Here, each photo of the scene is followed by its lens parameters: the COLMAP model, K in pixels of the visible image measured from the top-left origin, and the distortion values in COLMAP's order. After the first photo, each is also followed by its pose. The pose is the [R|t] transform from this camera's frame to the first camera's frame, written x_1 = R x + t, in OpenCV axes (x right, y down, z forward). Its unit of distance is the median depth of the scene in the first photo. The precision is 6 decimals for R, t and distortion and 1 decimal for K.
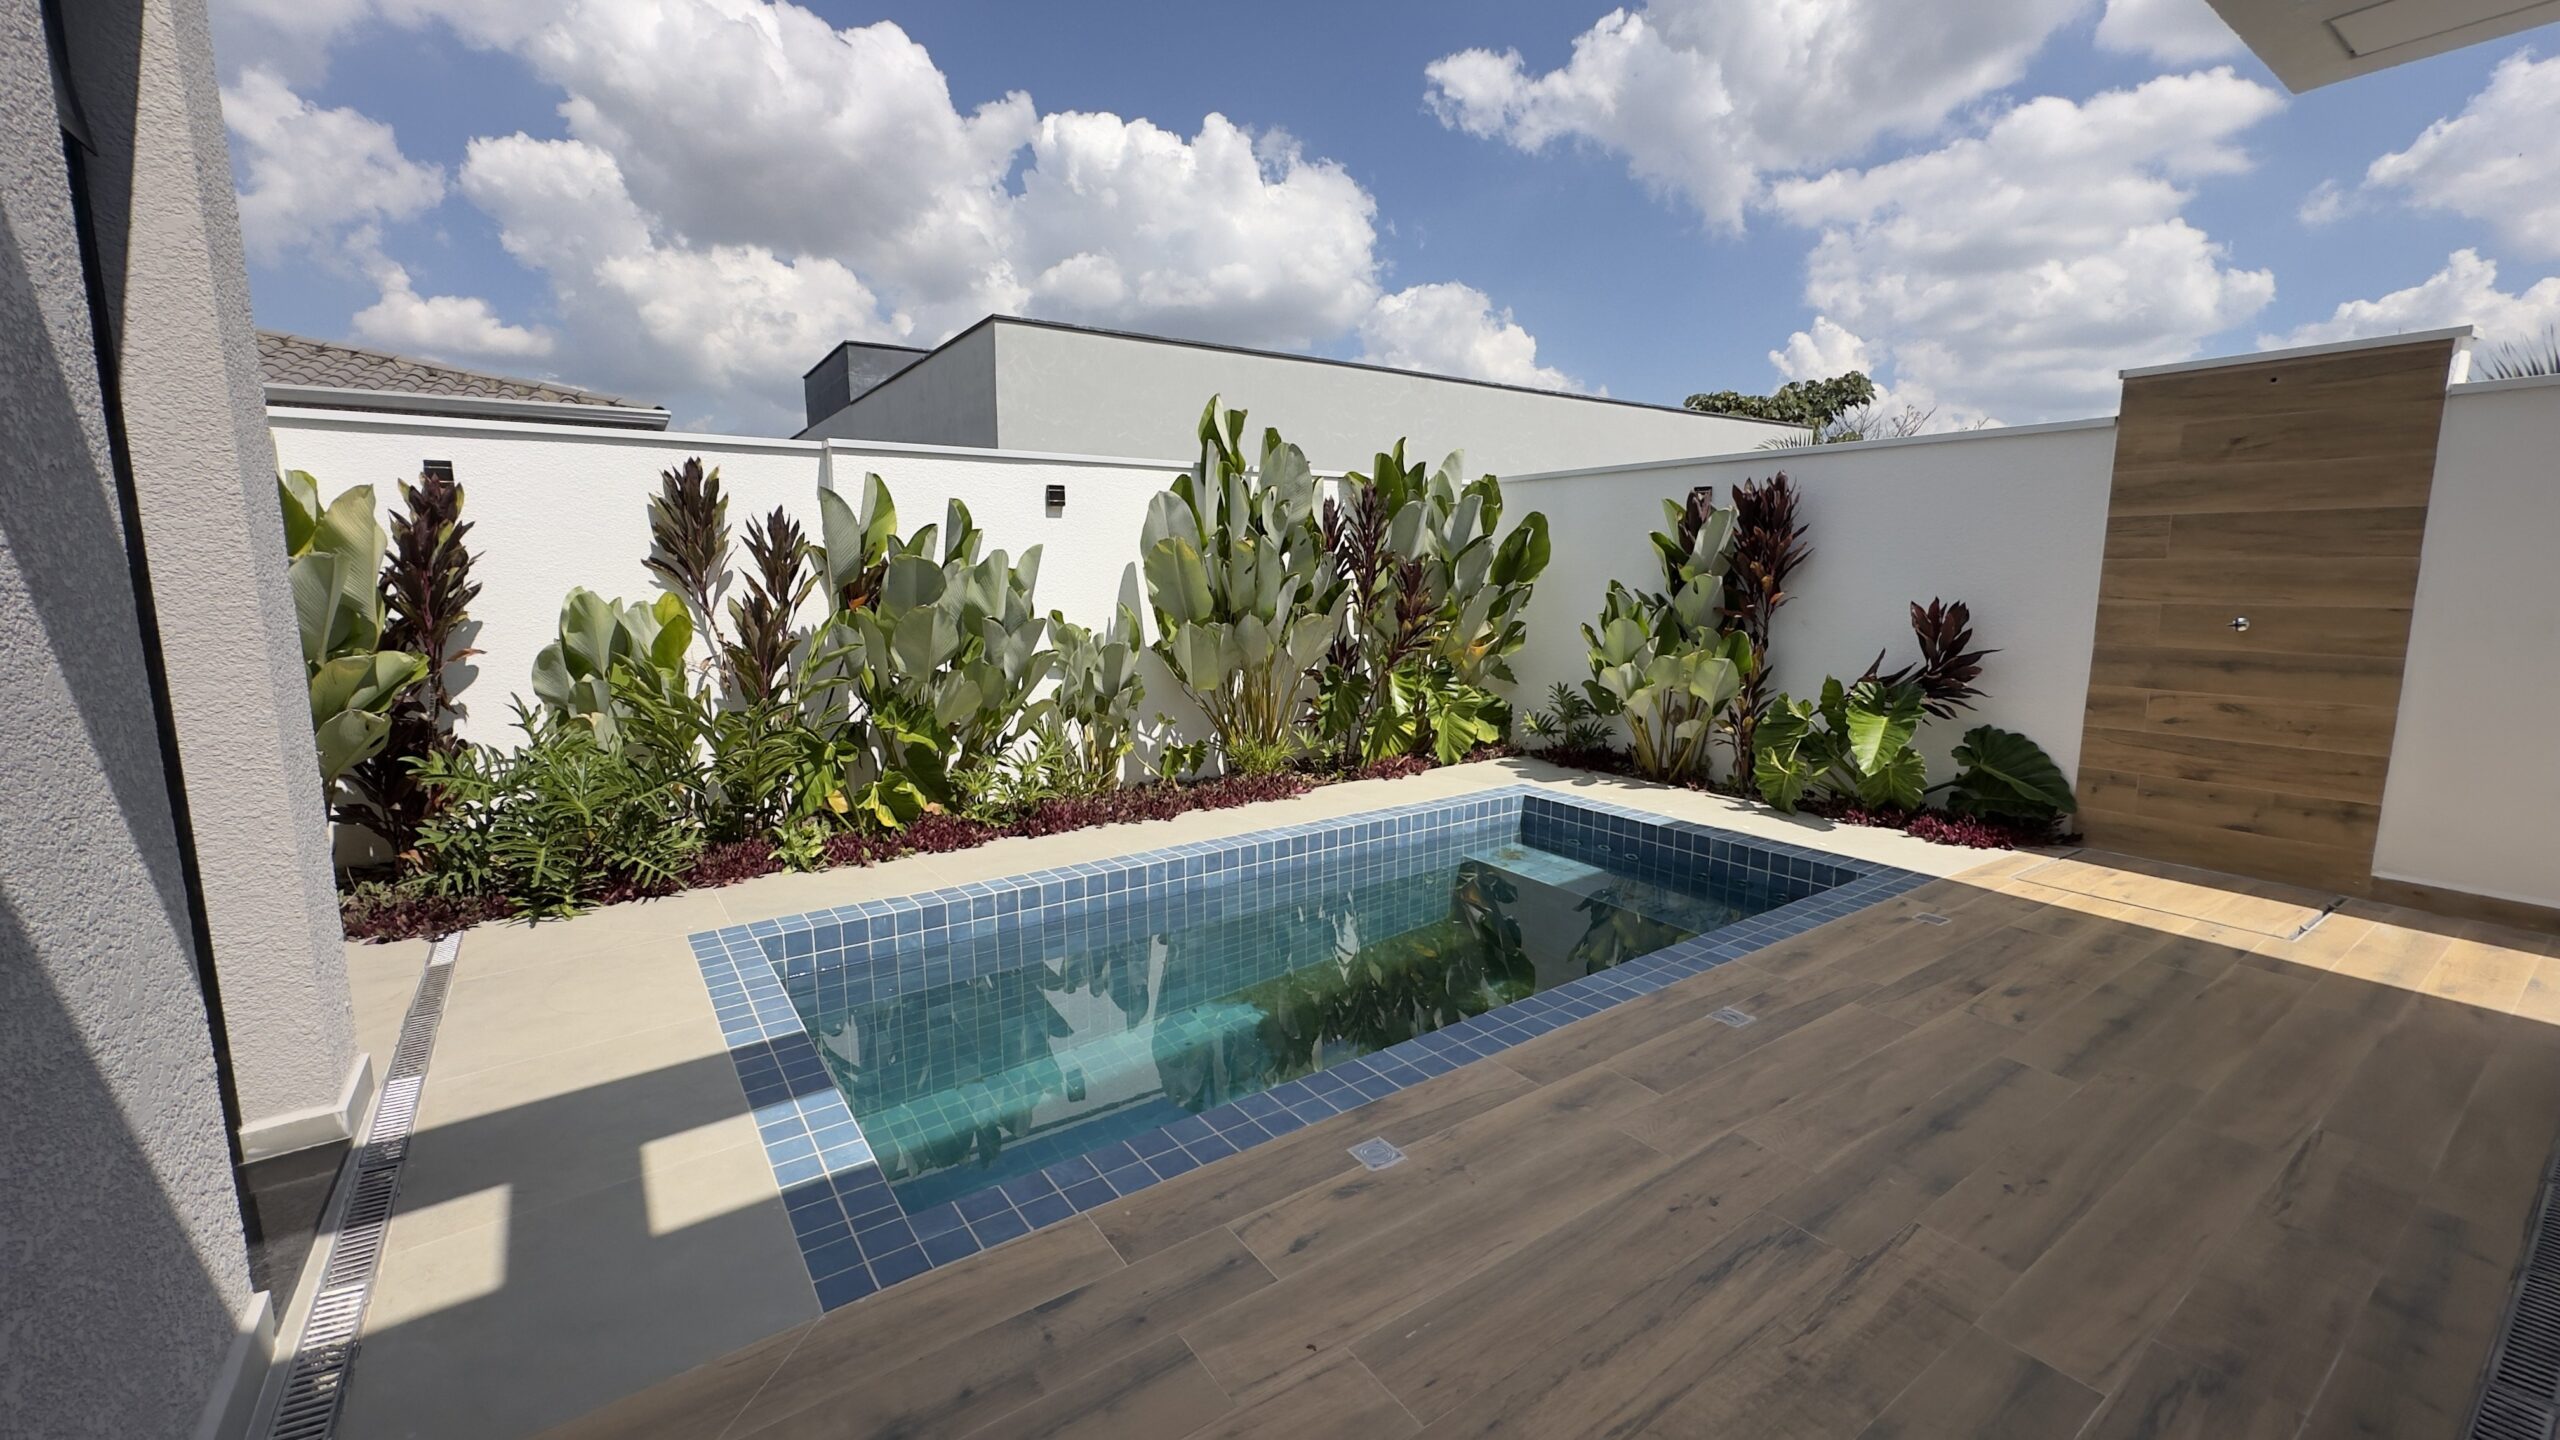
lens RADIAL K [[1021.4, 0, 1275.7], [0, 1021.4, 716.5], [0, 0, 1]] dist [-0.002430, -0.000085]
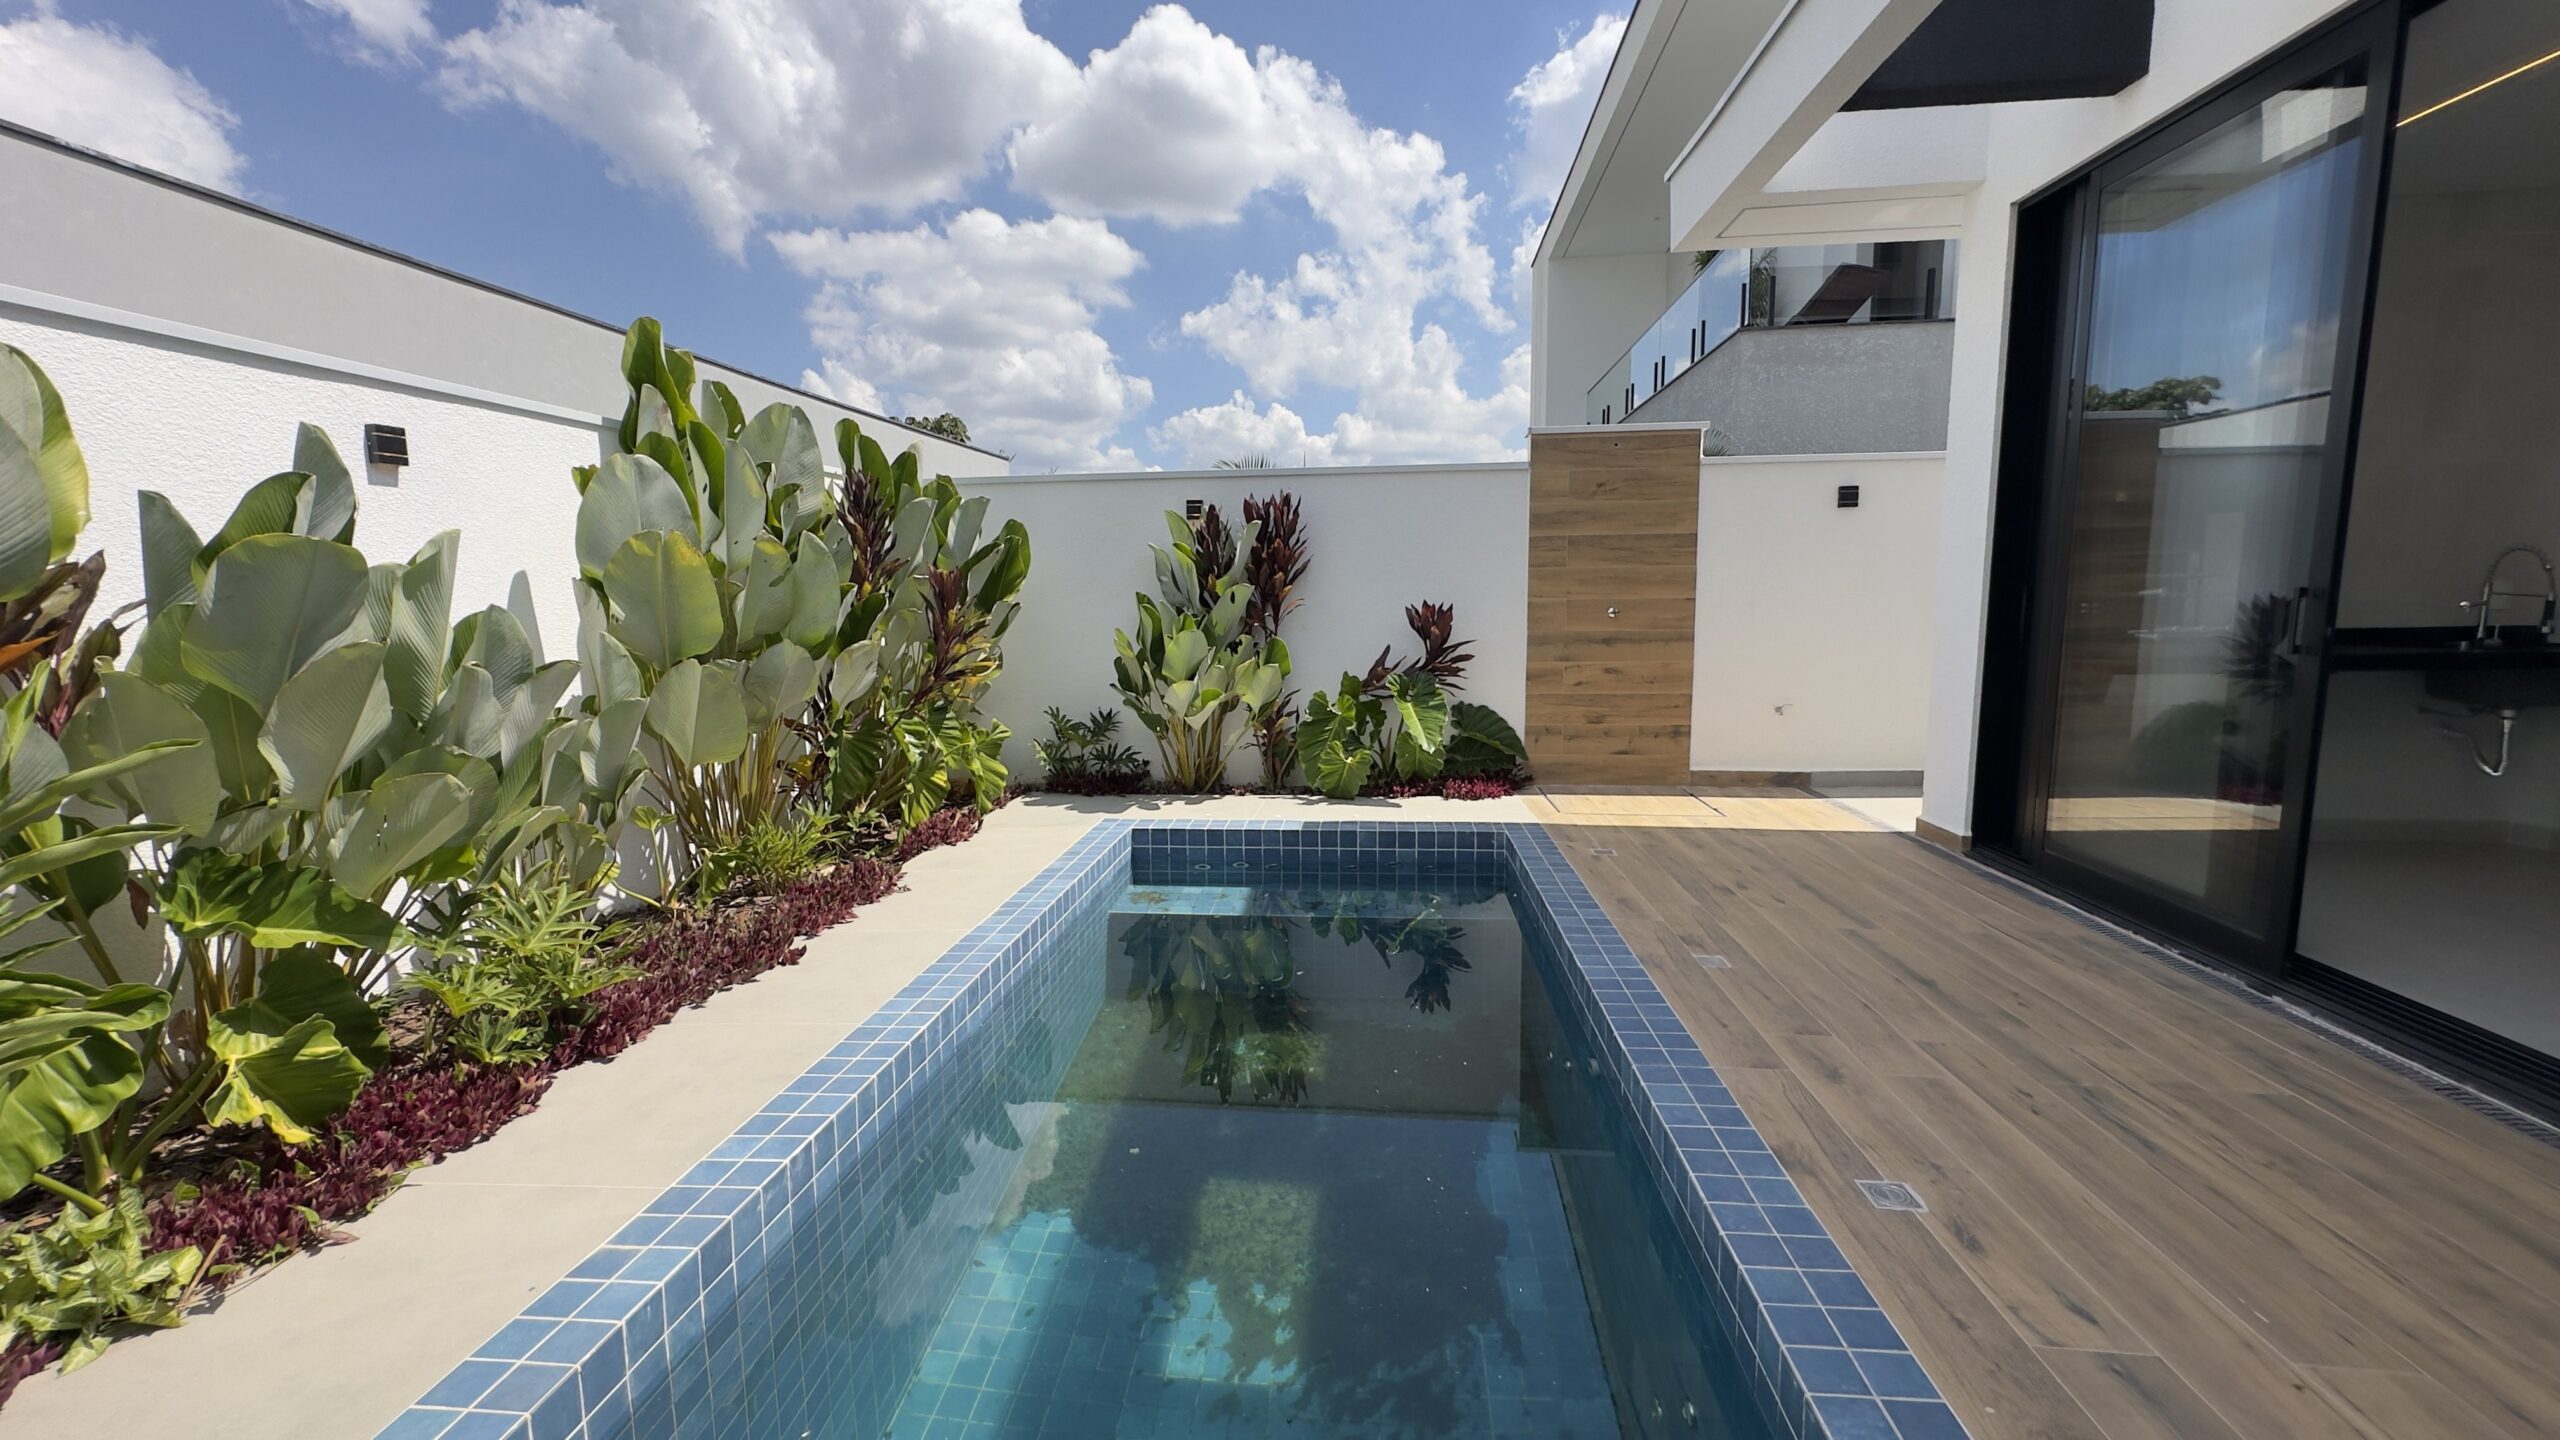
lens RADIAL K [[1021.4, 0, 1275.7], [0, 1021.4, 716.5], [0, 0, 1]] dist [-0.002430, -0.000085]
pose [[0.650450, -0.099920, 0.752948, -0.429011], [0.123041, 0.992077, 0.025362, -0.036232], [-0.749517, 0.076147, 0.657591, 0.384411]]
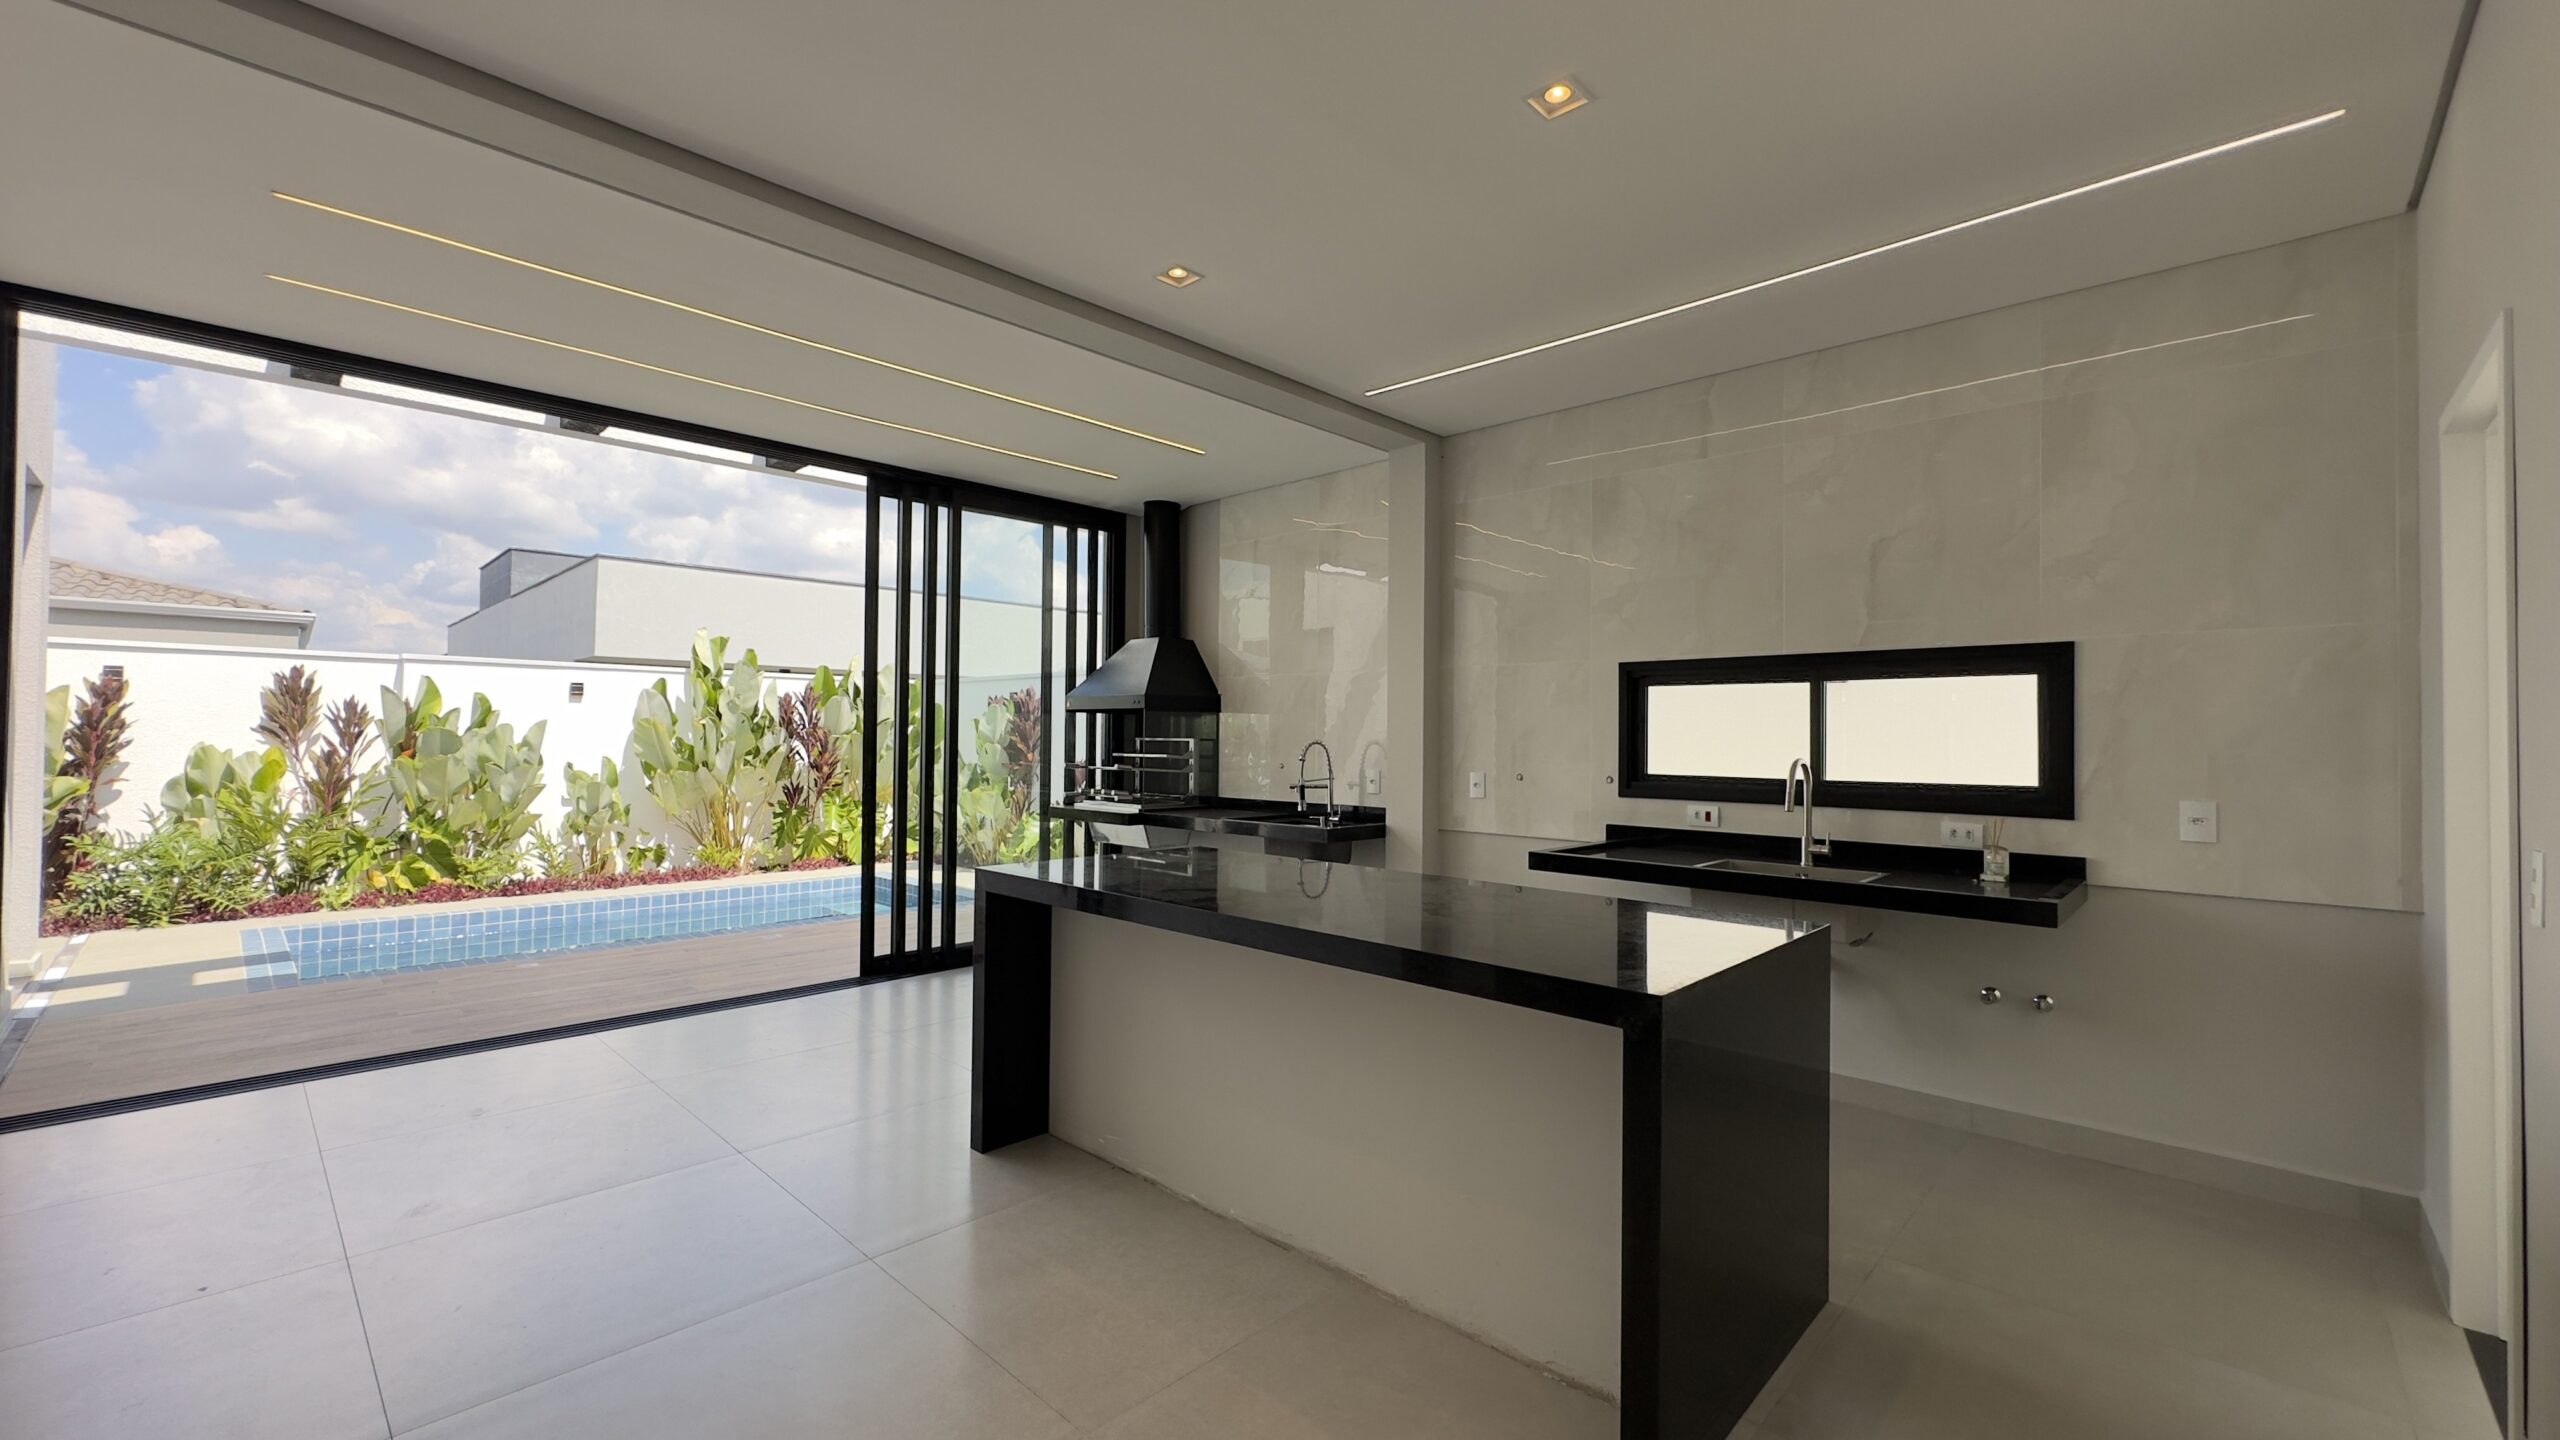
lens RADIAL K [[1015.5, 0, 1273.7], [0, 1015.5, 723.3], [0, 0, 1]] dist [-0.000444, 0.000201]
pose [[0.980744, 0.016180, 0.194624, 0.693014], [0.014929, 0.987435, -0.157317, 0.126778], [-0.194724, 0.157193, 0.968180, -0.928813]]
